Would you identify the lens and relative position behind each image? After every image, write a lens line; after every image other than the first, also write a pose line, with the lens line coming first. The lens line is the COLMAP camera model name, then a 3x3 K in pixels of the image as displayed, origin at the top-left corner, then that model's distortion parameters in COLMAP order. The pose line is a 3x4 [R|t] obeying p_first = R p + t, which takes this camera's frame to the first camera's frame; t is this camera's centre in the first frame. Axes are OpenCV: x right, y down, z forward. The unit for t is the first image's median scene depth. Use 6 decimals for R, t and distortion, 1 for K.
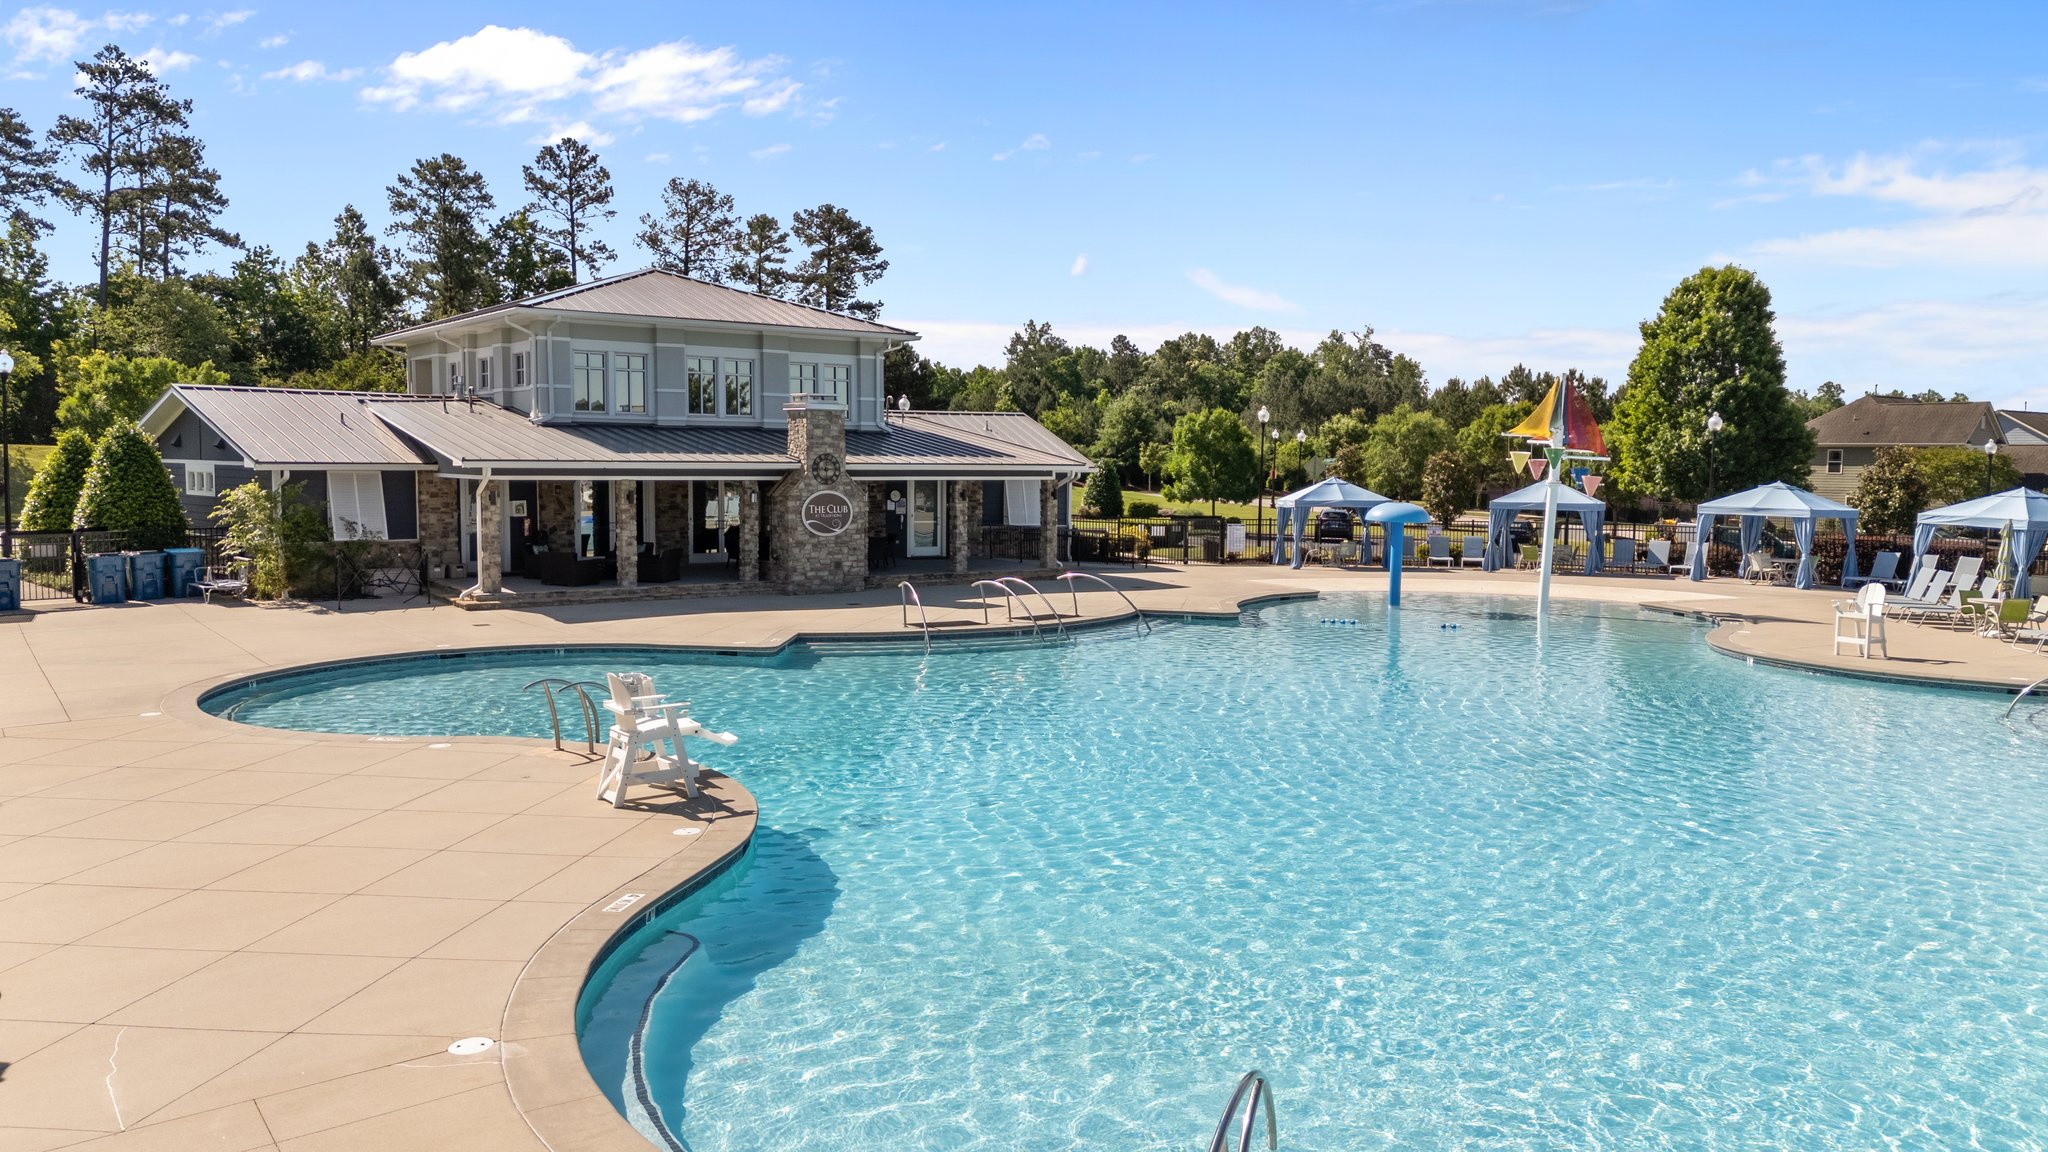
lens RADIAL K [[1503.5, 0, 1024.0], [0, 1503.5, 576.0], [0, 0, 1]] dist [0.096868, -0.104622]
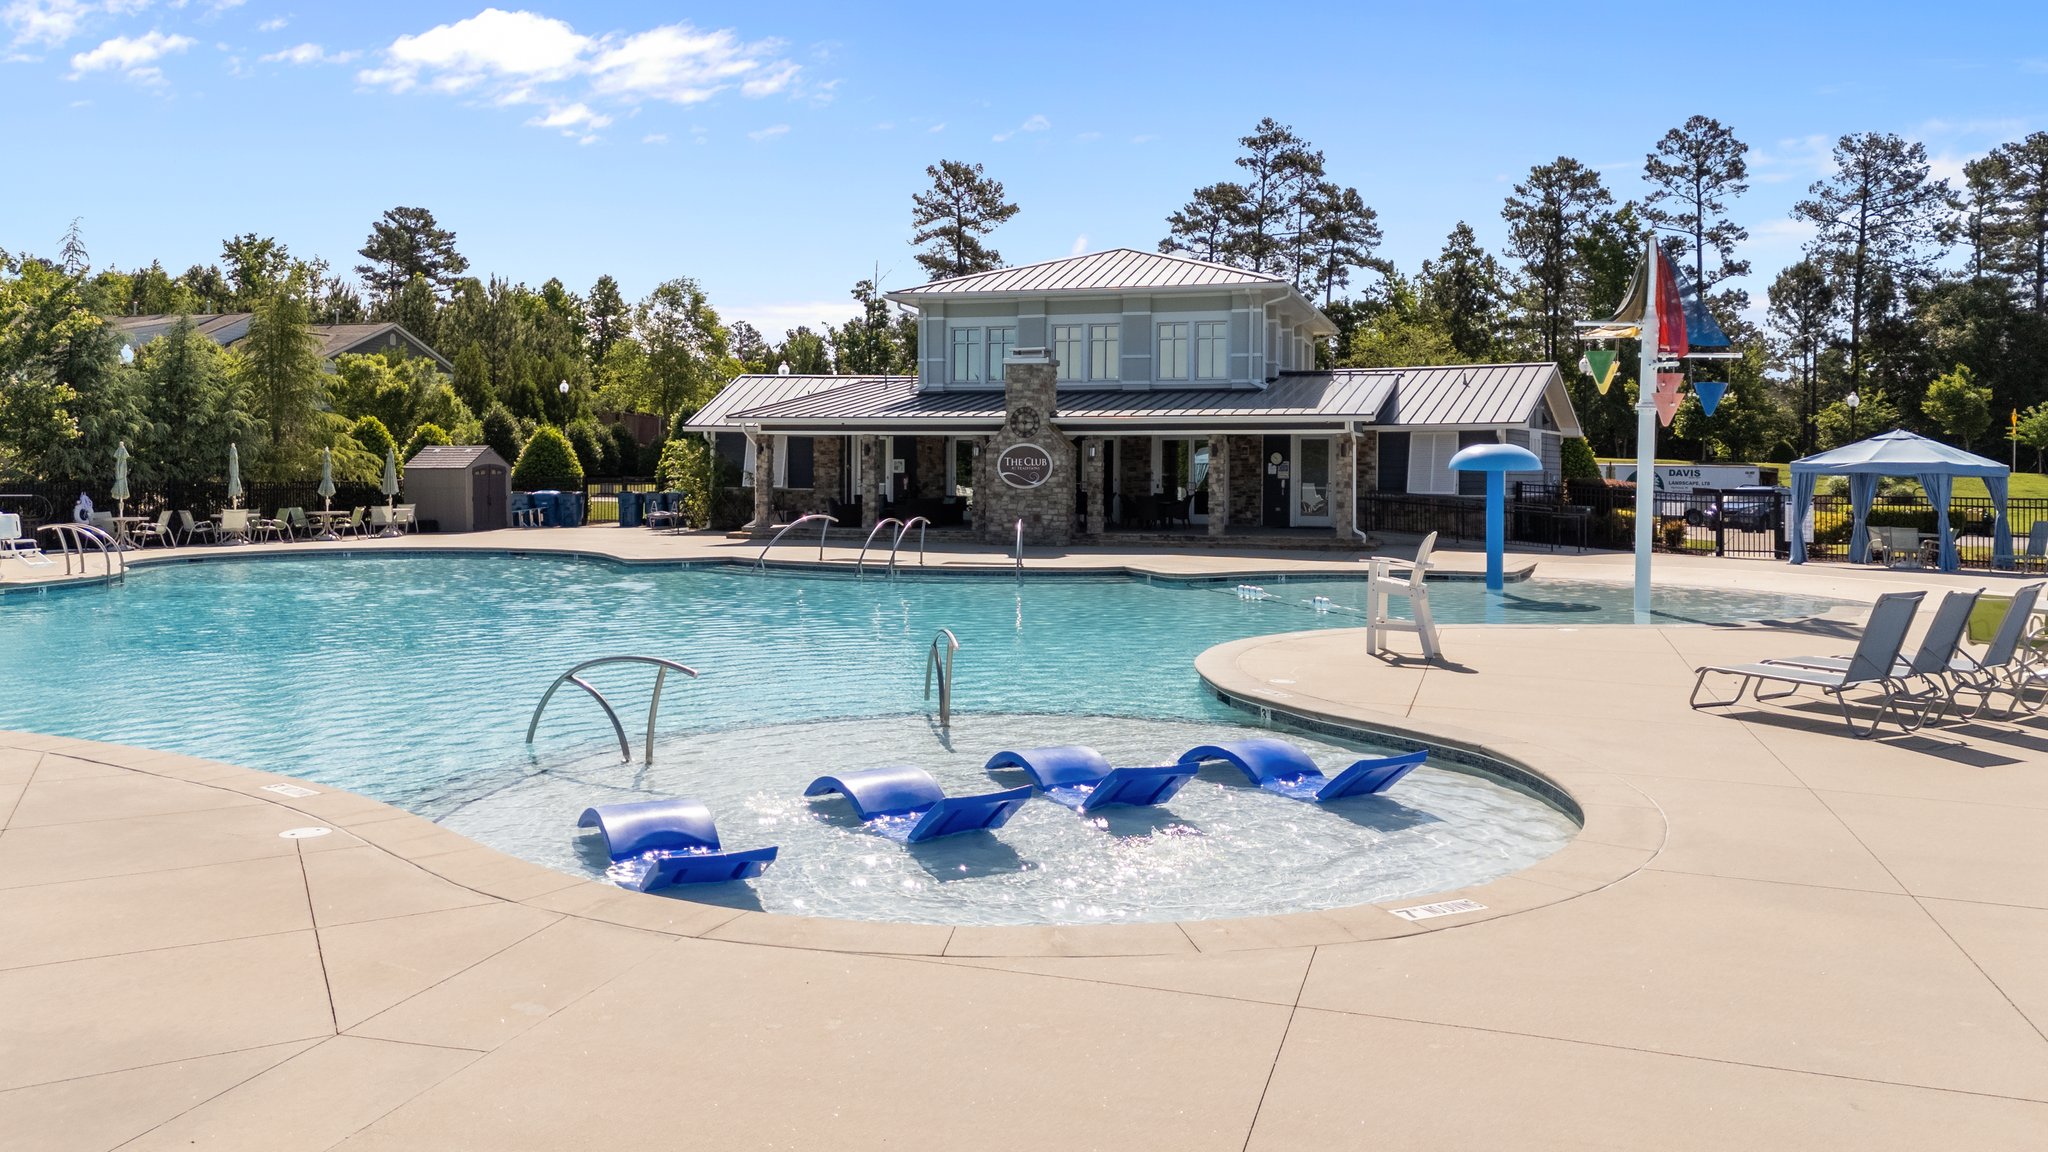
lens RADIAL K [[1490.7, 0, 972.9], [0, 1490.7, 568.5], [0, 0, 1]] dist [-0.002445, 0.002968]
pose [[0.585018, 0.049944, -0.809481, 0.544953], [-0.063299, 0.997869, 0.015821, 0.011082], [0.808547, 0.041983, 0.586932, 0.317710]]
